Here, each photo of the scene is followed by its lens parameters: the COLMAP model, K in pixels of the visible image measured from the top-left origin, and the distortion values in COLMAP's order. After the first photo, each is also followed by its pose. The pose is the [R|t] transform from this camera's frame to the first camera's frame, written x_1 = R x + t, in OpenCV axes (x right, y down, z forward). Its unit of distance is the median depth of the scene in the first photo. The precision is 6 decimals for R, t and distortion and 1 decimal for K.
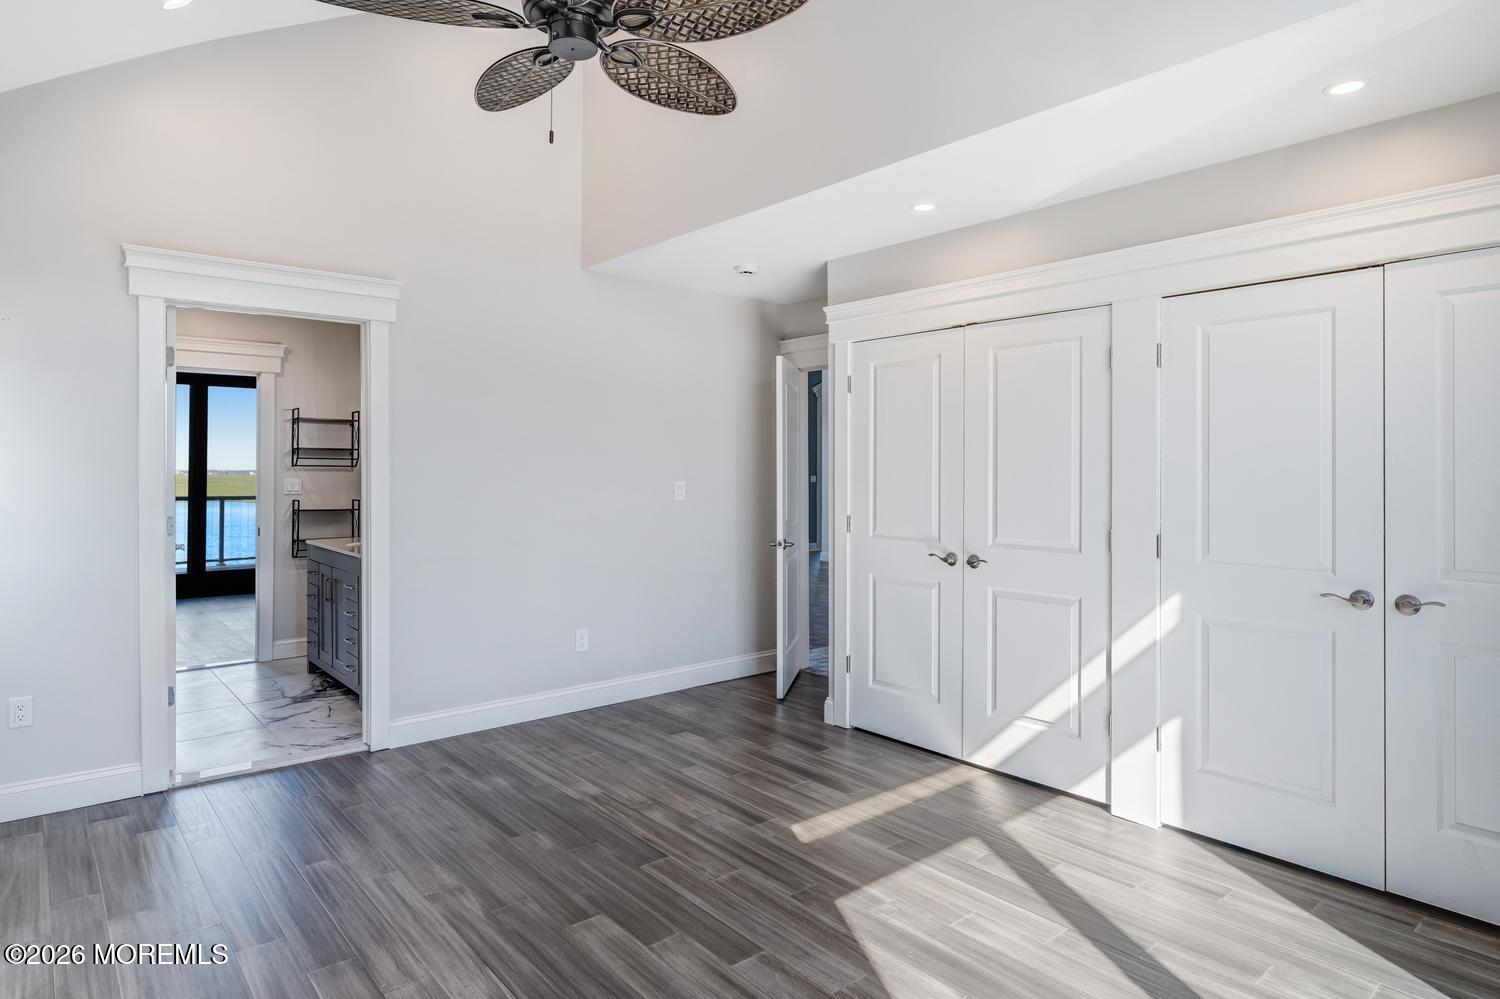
lens RADIAL K [[847.1, 0, 740.7], [0, 847.1, 471.7], [0, 0, 1]] dist [-0.001810, 0.000187]
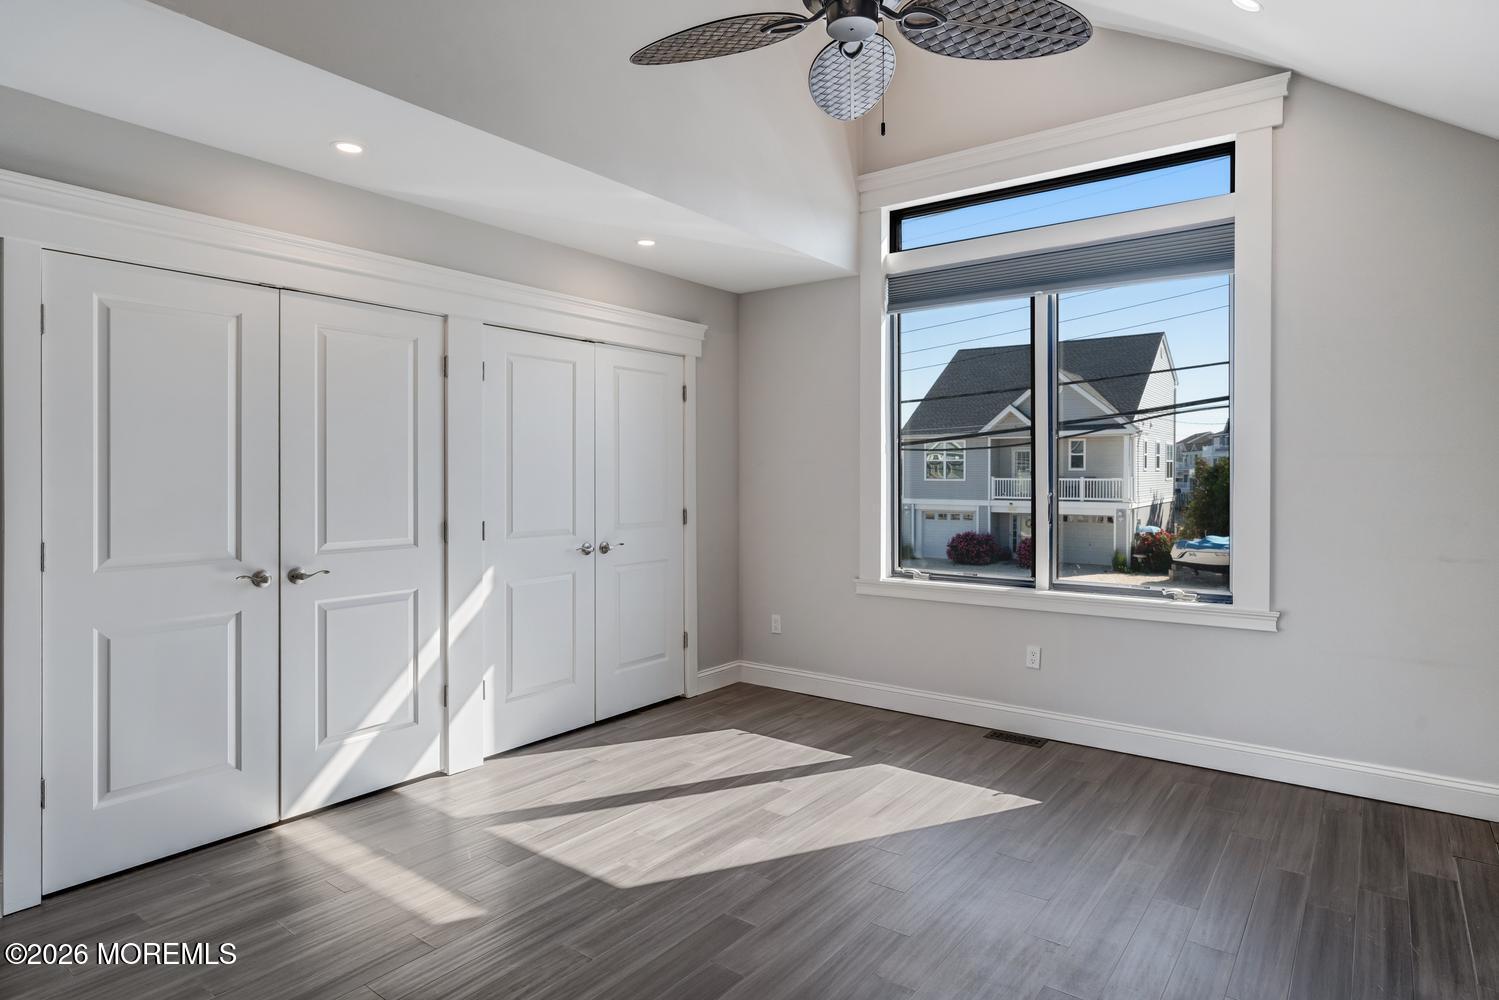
lens RADIAL K [[846.6, 0, 740.2], [0, 846.6, 472.2], [0, 0, 1]] dist [-0.001810, 0.000187]
pose [[-0.209468, -0.008971, 0.977774, -0.737873], [-0.004038, 0.999957, 0.008309, -0.005782], [-0.977807, -0.002207, -0.209495, 0.866737]]
